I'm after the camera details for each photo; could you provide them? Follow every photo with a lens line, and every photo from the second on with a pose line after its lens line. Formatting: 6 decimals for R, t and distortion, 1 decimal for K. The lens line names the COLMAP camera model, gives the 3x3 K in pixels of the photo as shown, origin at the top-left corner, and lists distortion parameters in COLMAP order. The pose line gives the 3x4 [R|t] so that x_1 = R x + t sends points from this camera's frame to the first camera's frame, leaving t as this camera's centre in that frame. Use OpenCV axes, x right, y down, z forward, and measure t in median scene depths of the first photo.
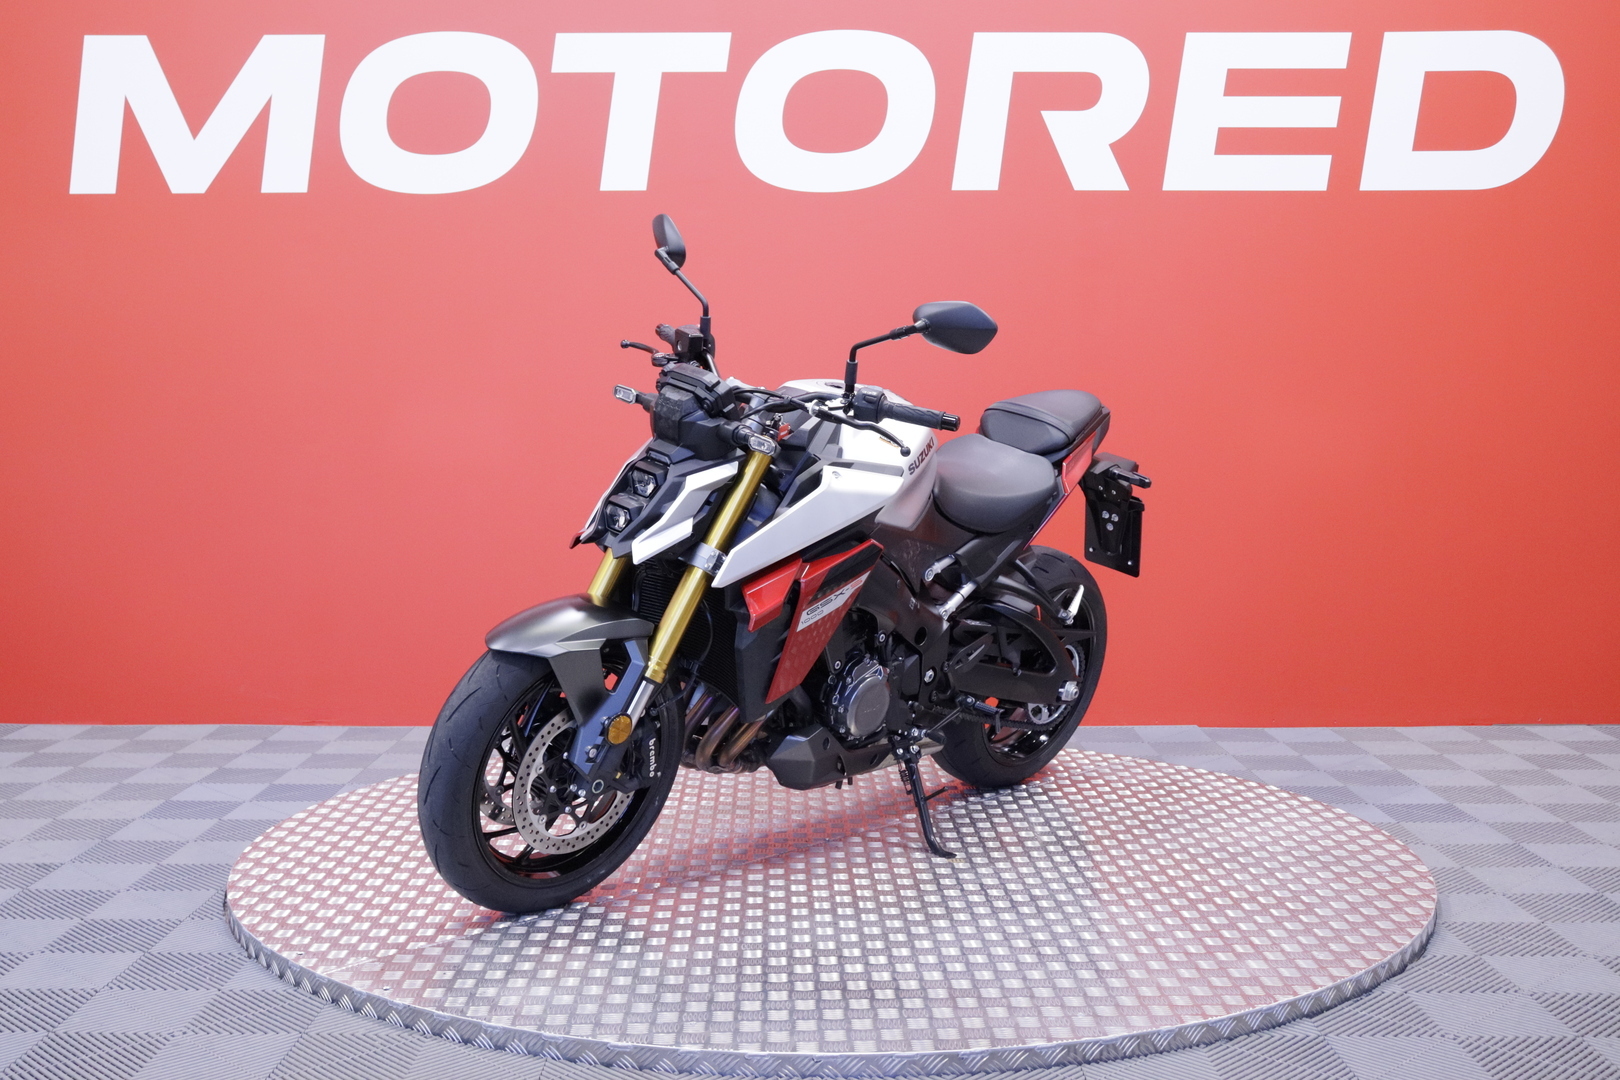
lens RADIAL K [[1834.7, 0, 813.6], [0, 1834.7, 545.4], [0, 0, 1]] dist [-0.118884, 0.000000]
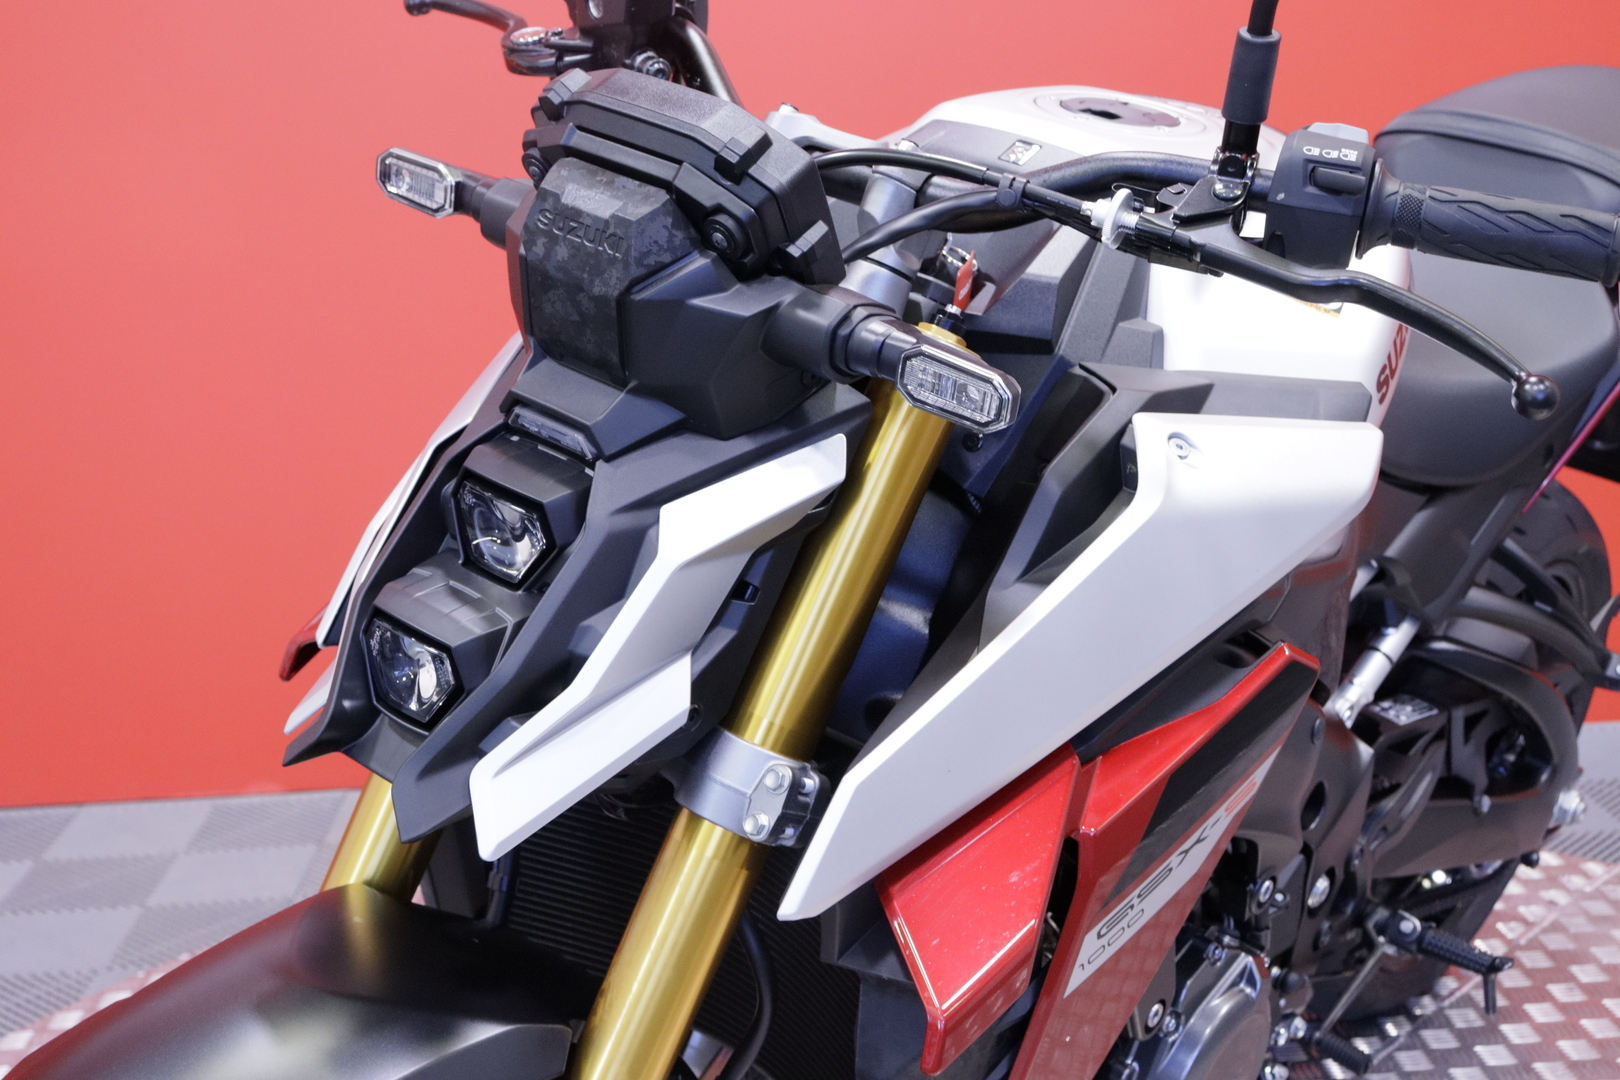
lens RADIAL K [[2251.9, 0, 799.3], [0, 2251.9, 545.7], [0, 0, 1]] dist [0.043664, 0.000000]
pose [[0.998503, -0.050041, 0.022090, -0.056070], [0.046687, 0.990082, 0.132509, -0.073725], [-0.028501, -0.131279, 0.990936, 0.668046]]
